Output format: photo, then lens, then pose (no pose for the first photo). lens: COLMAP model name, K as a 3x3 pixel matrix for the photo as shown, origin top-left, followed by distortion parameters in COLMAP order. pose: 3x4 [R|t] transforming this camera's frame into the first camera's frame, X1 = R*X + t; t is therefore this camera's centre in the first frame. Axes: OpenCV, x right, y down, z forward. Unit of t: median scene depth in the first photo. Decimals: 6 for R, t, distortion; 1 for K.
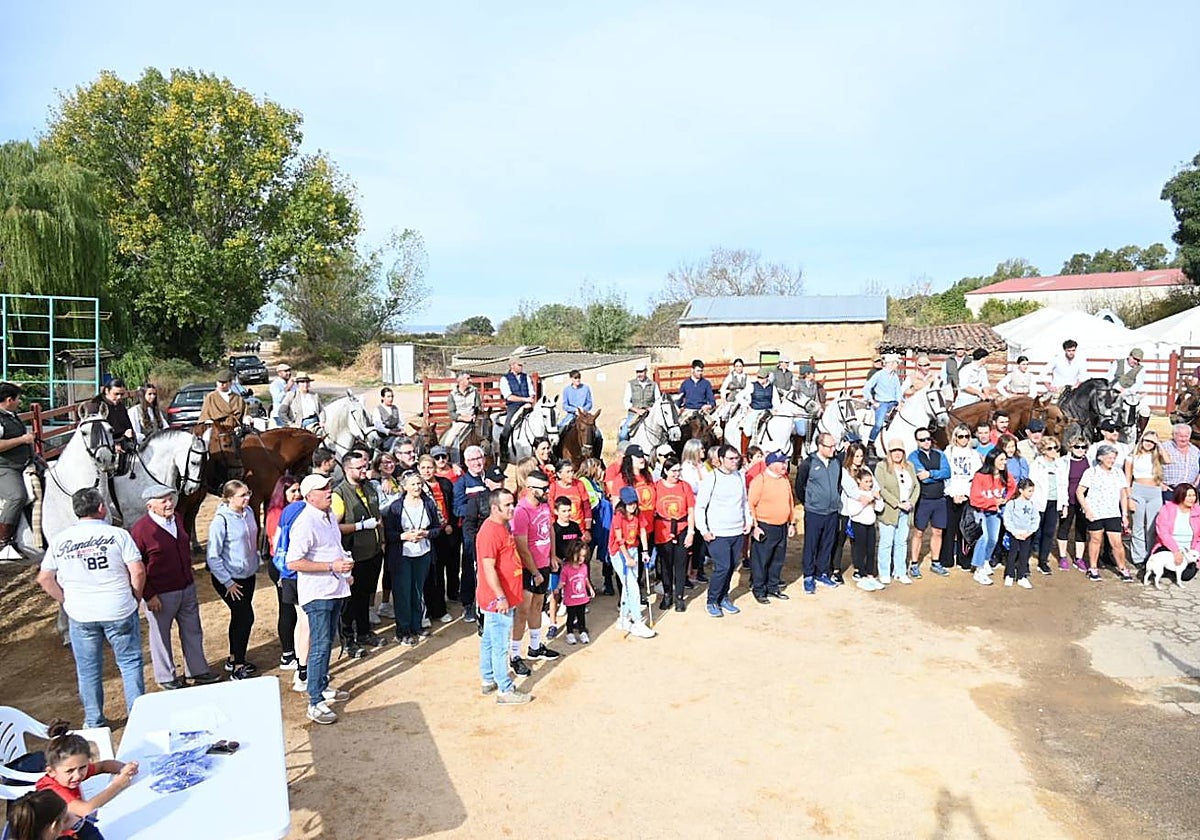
lens RADIAL K [[850.1, 0, 636.2], [0, 850.1, 419.6], [0, 0, 1]] dist [0.007585, 0.000318]
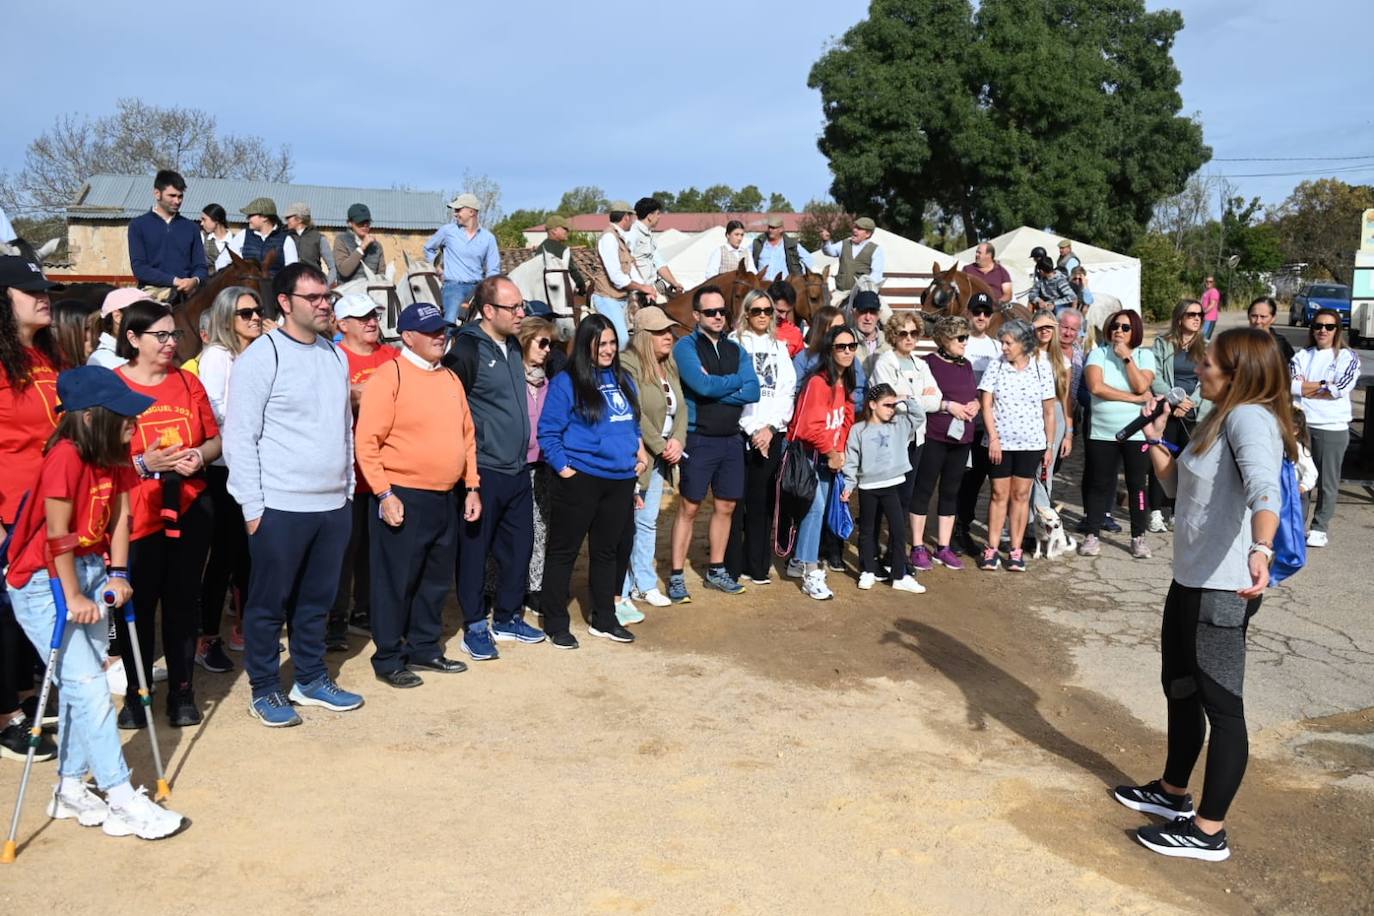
lens RADIAL K [[1262.7, 0, 687.2], [0, 1262.7, 460.1], [0, 0, 1]] dist [0.005361, 0.000000]
pose [[0.868941, -0.027014, 0.494178, -0.008081], [0.017243, 0.999555, 0.024321, 0.028390], [-0.494616, -0.012612, 0.869020, 0.122093]]
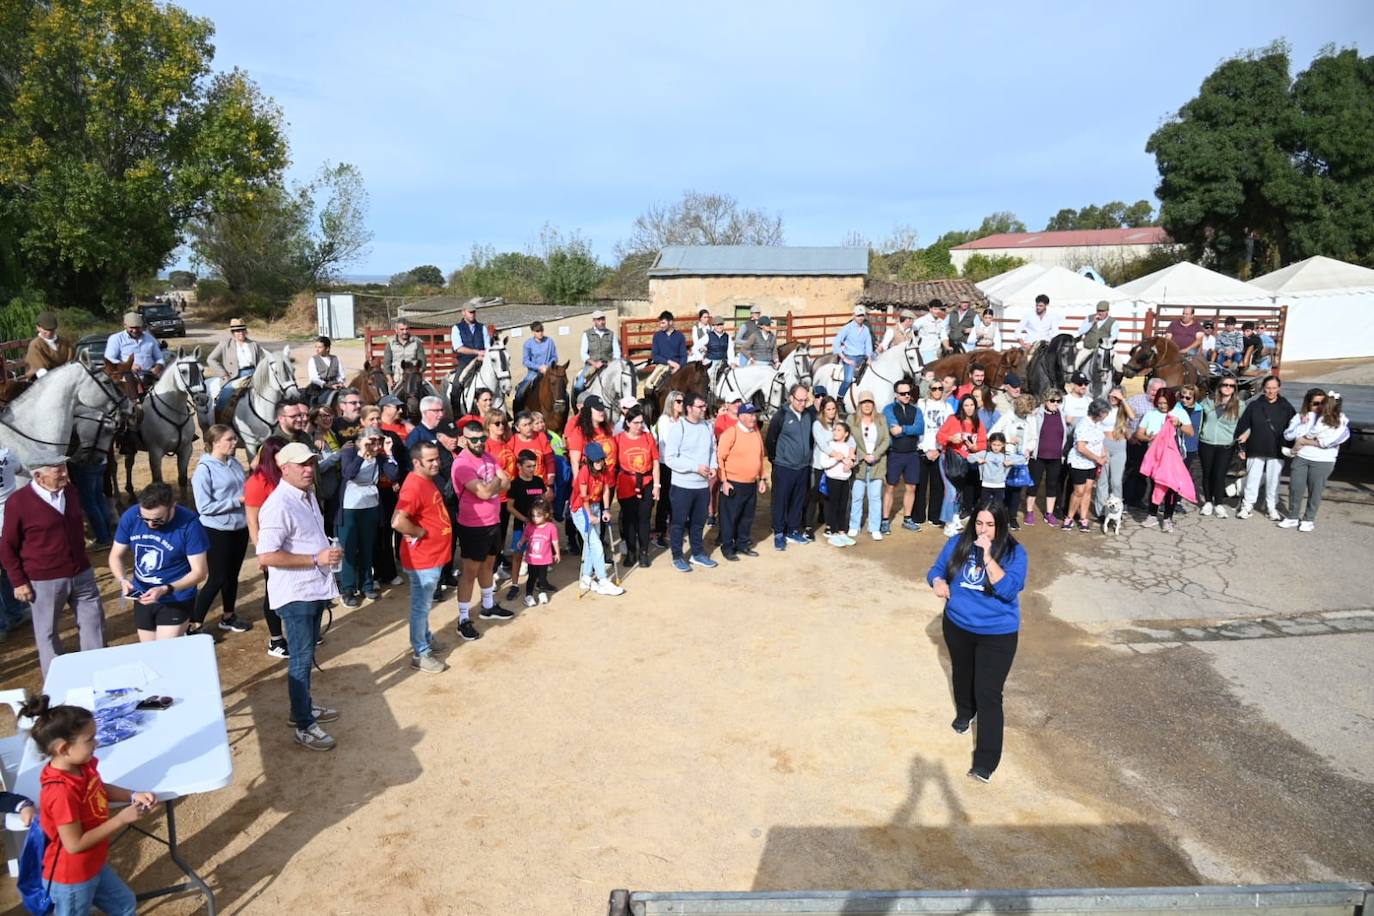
lens RADIAL K [[910.4, 0, 695.0], [0, 910.4, 458.1], [0, 0, 1]] dist [0.007425, -0.013364]
pose [[0.995067, -0.004798, 0.099093, 0.001386], [-0.003457, 0.996546, 0.082967, 0.004009], [-0.099149, -0.082900, 0.991613, -0.004437]]
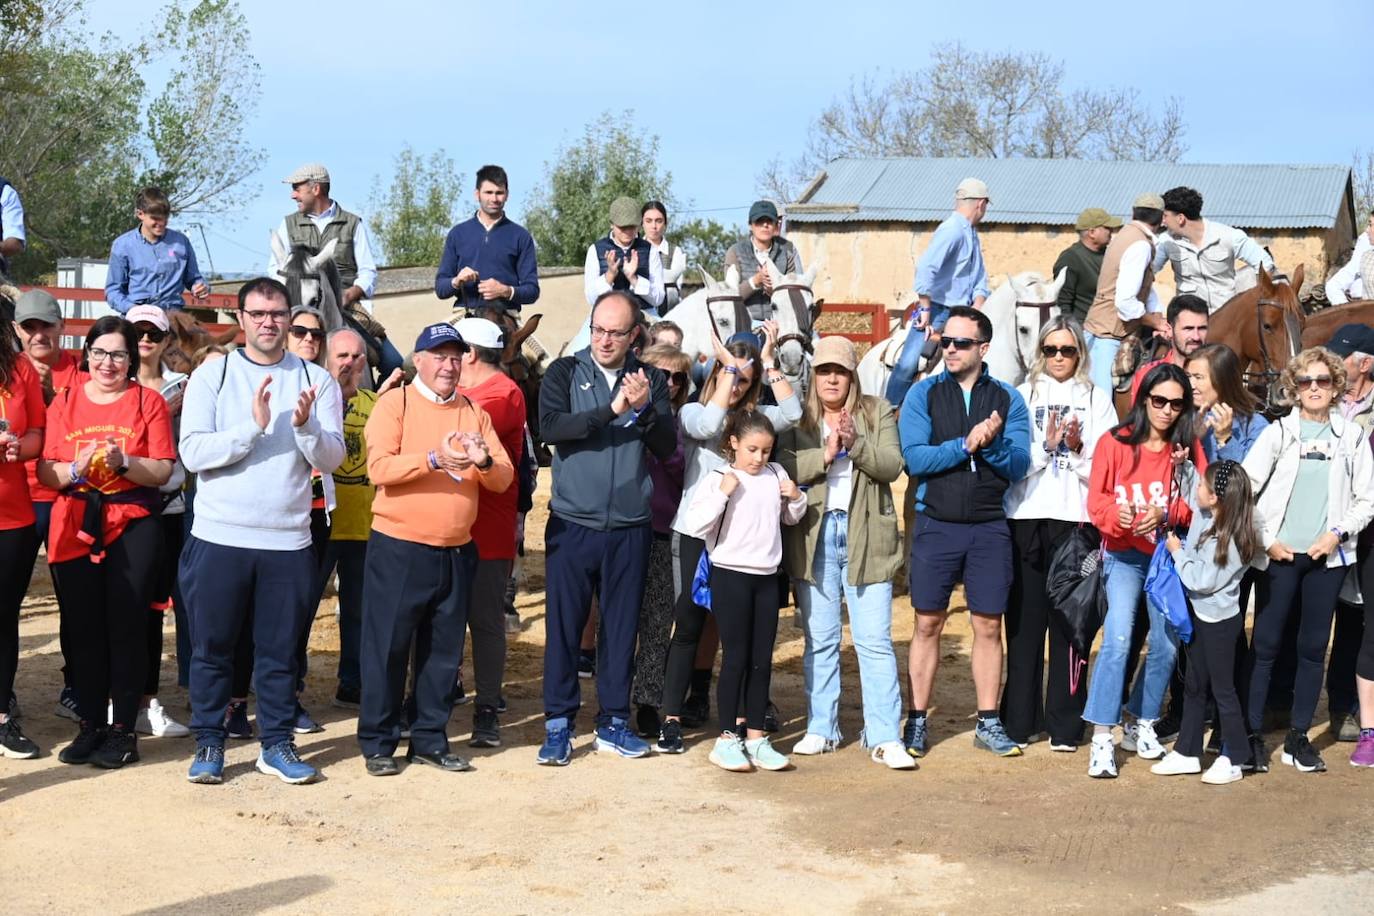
lens RADIAL K [[2206.0, 0, 724.6], [0, 2206.0, 436.5], [0, 0, 1]] dist [0.016333, 0.000000]
pose [[0.996493, 0.050185, -0.066955, 0.097784], [-0.053664, 0.997245, -0.051208, 0.034994], [0.064201, 0.054622, 0.996441, 0.036982]]
